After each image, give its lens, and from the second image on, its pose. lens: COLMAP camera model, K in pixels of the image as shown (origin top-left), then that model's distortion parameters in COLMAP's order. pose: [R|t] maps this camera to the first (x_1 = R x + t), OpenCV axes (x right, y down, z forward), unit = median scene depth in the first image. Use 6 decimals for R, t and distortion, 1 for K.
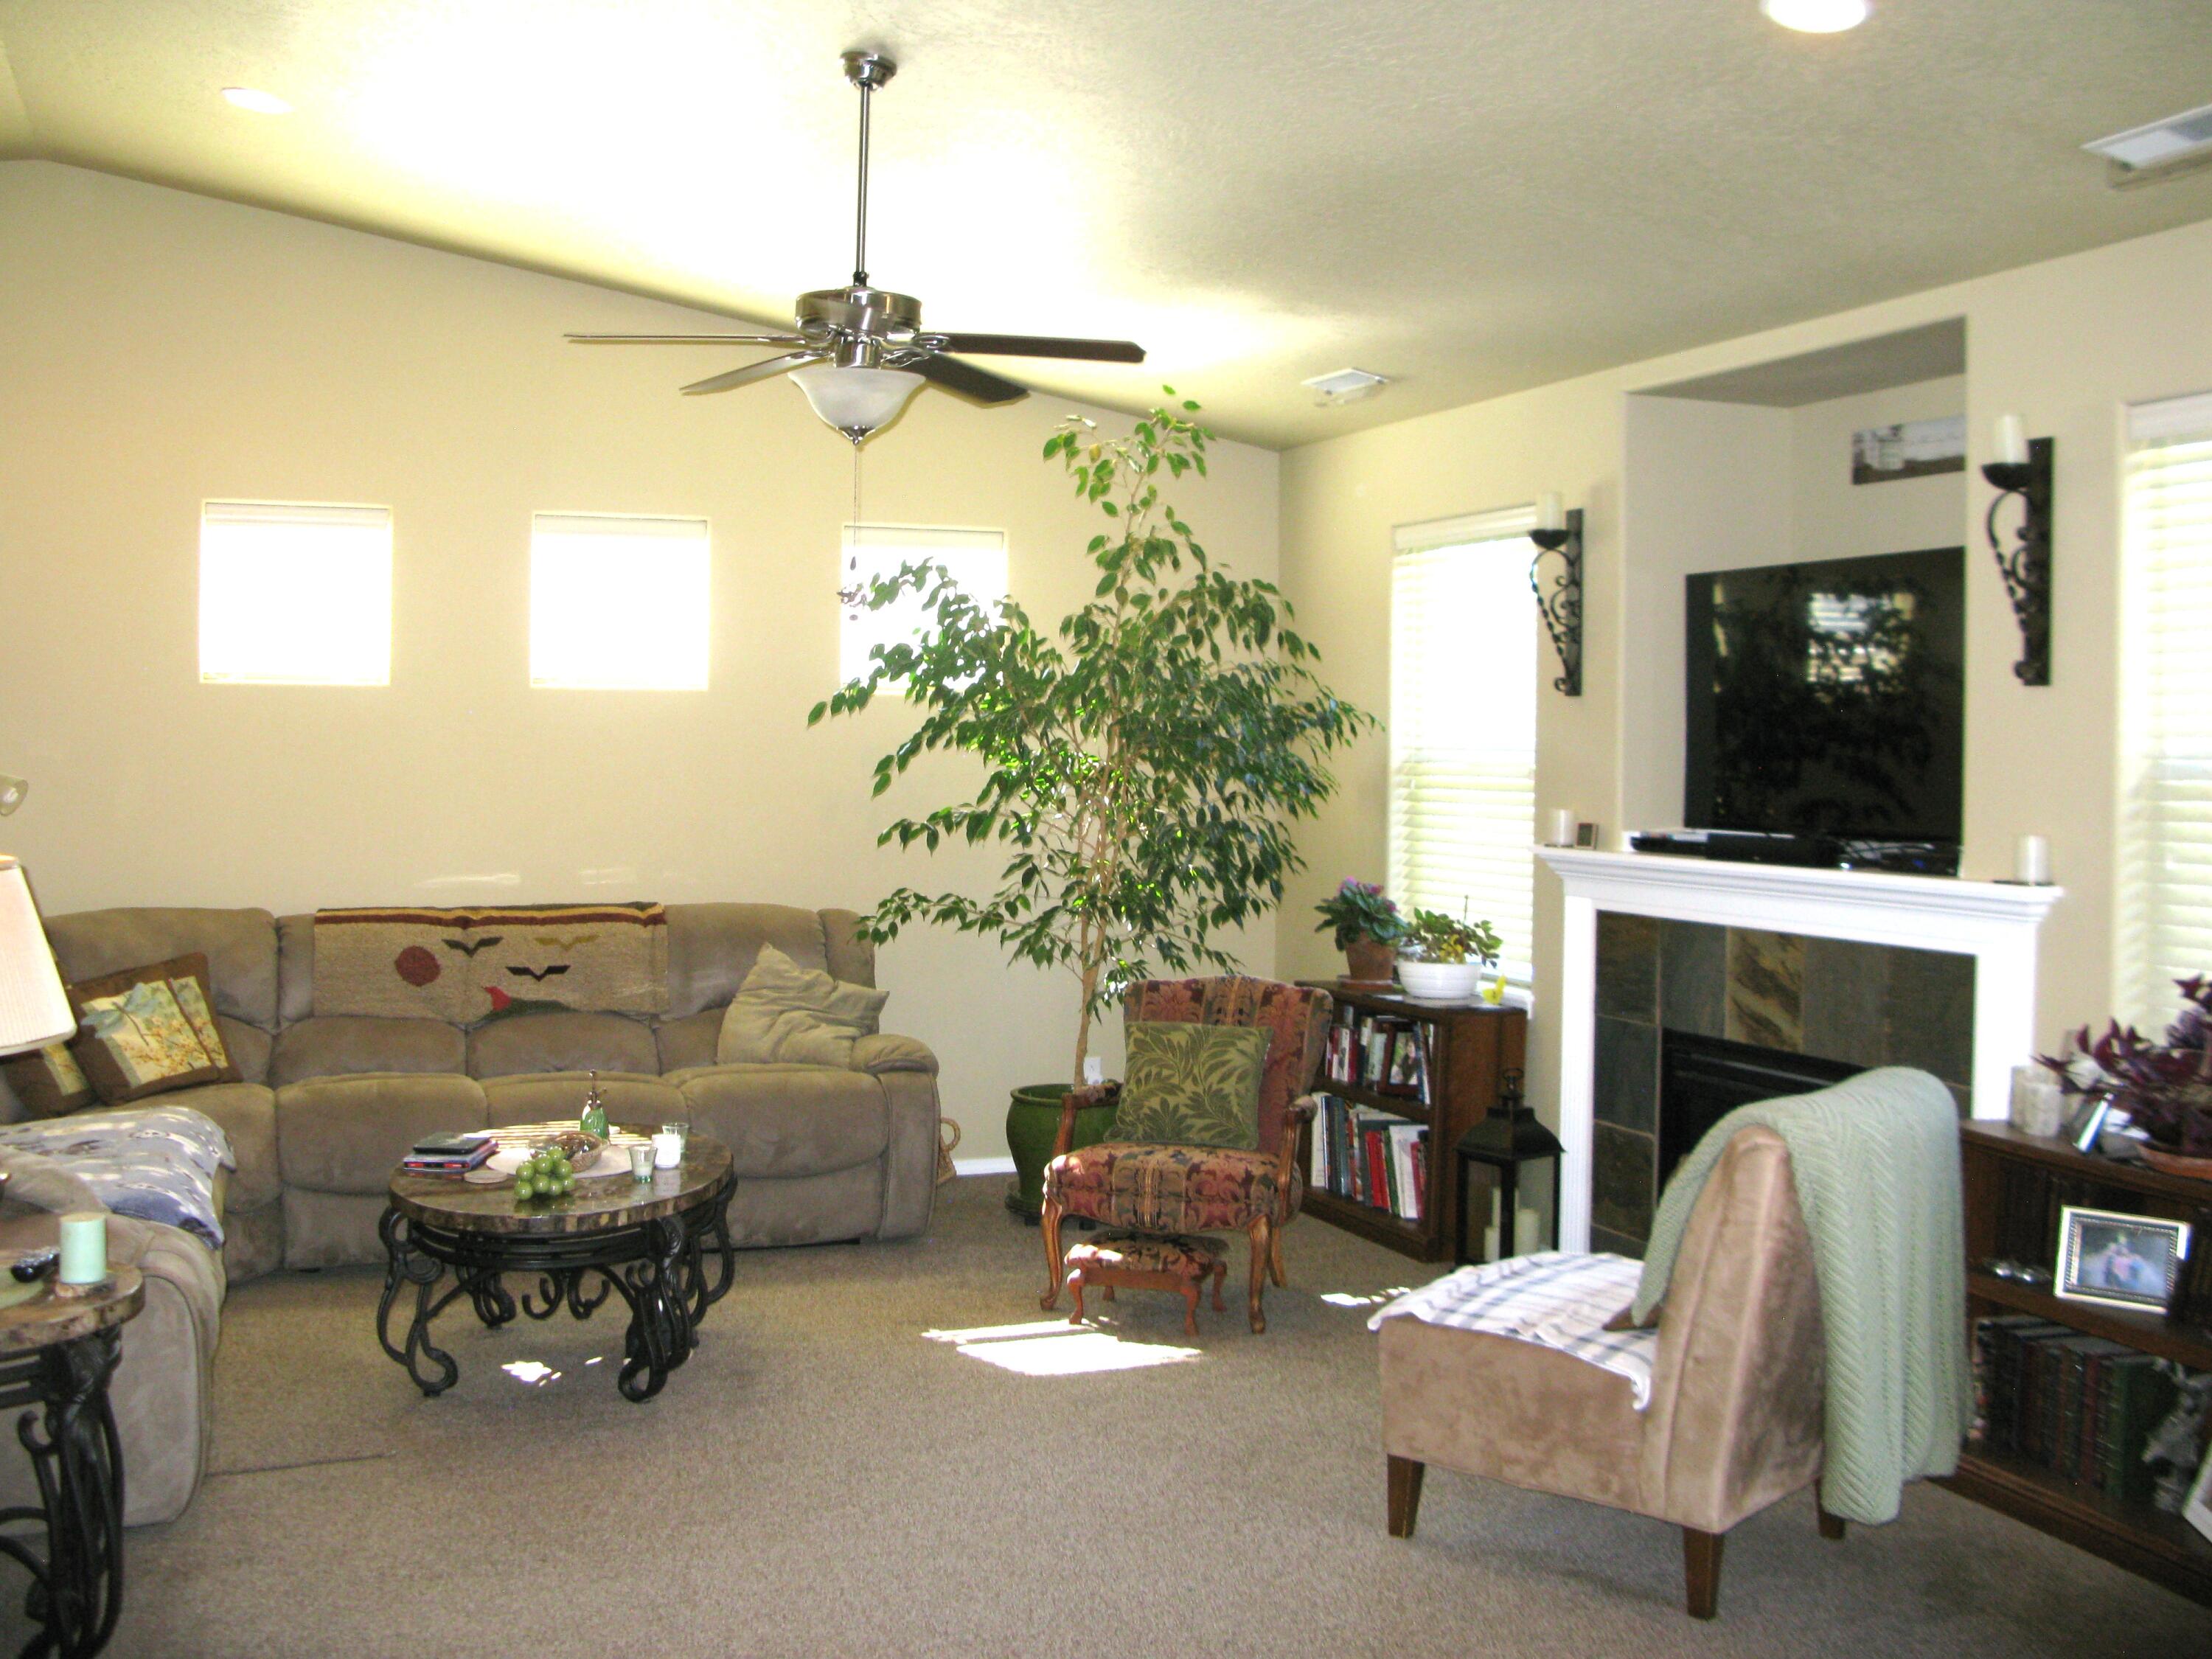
lens RADIAL K [[2240.3, 0, 1105.2], [0, 2240.3, 763.7], [0, 0, 1]] dist [-0.202990, 0.244979]
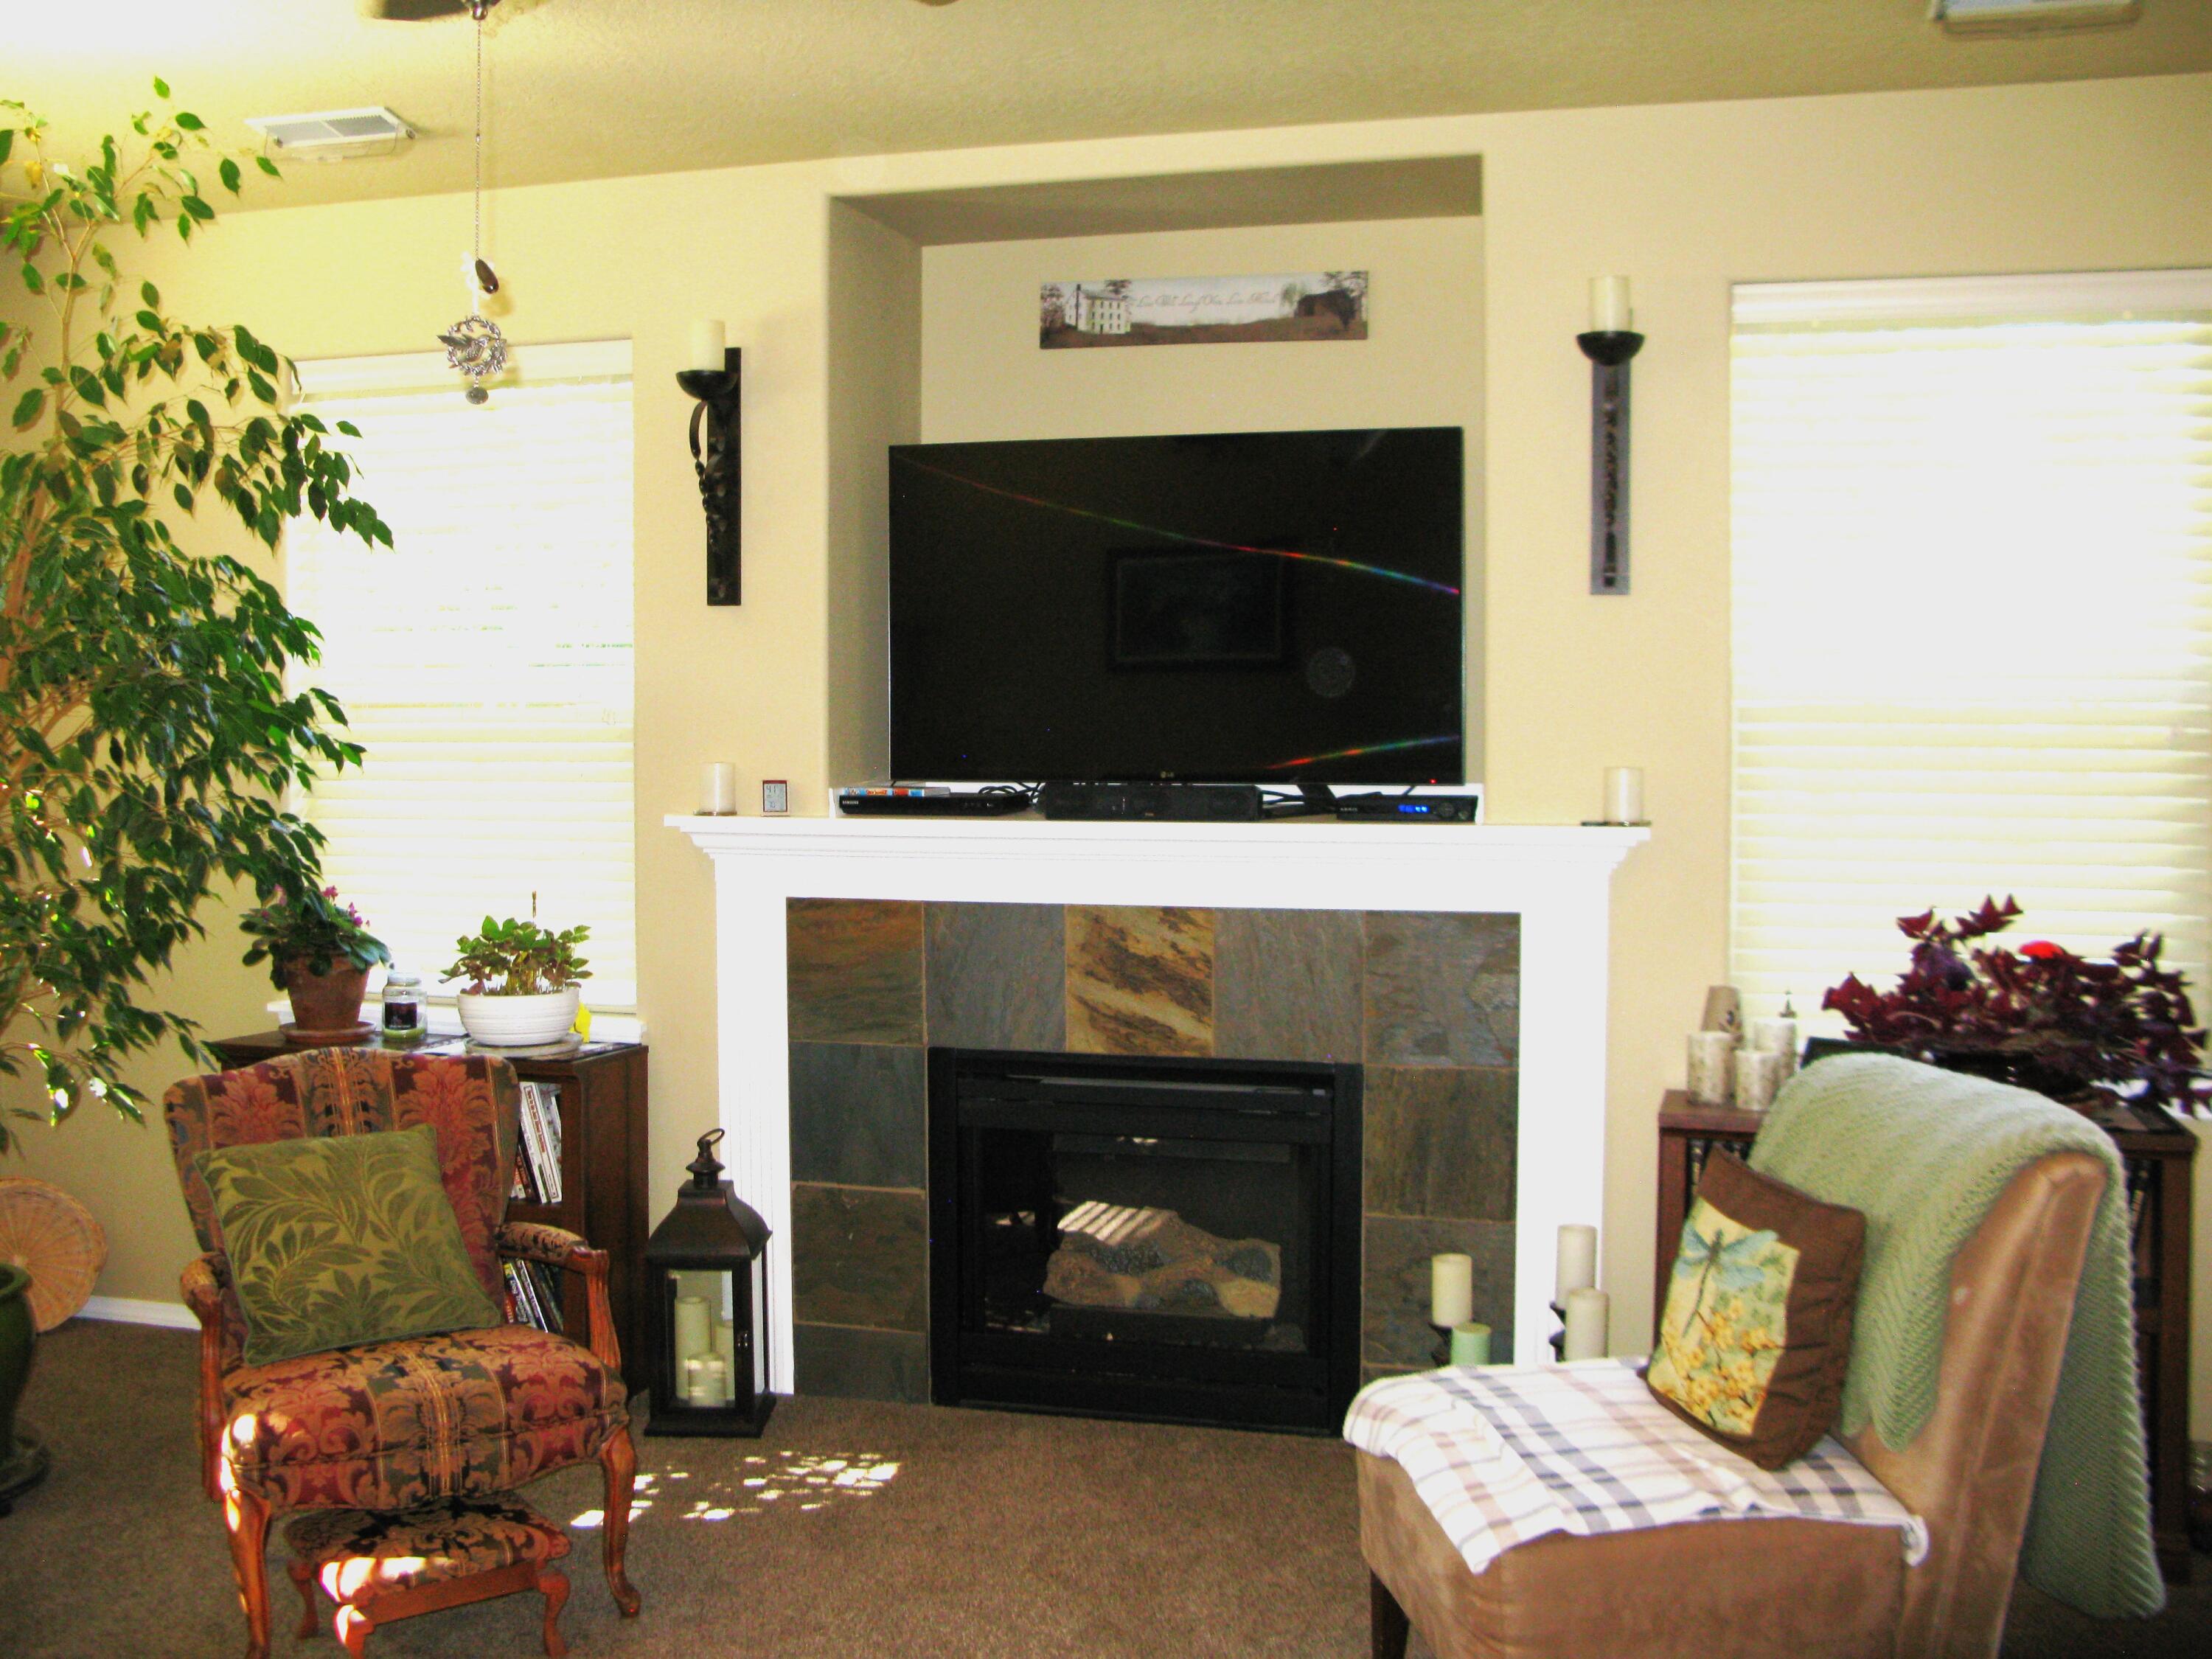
lens RADIAL K [[2240.3, 0, 1105.2], [0, 2240.3, 763.7], [0, 0, 1]] dist [-0.202990, 0.244979]
pose [[0.612151, -0.039146, 0.789771, -0.308647], [0.018690, 0.999211, 0.035040, -0.002418], [-0.790520, -0.006689, 0.612400, 0.490701]]
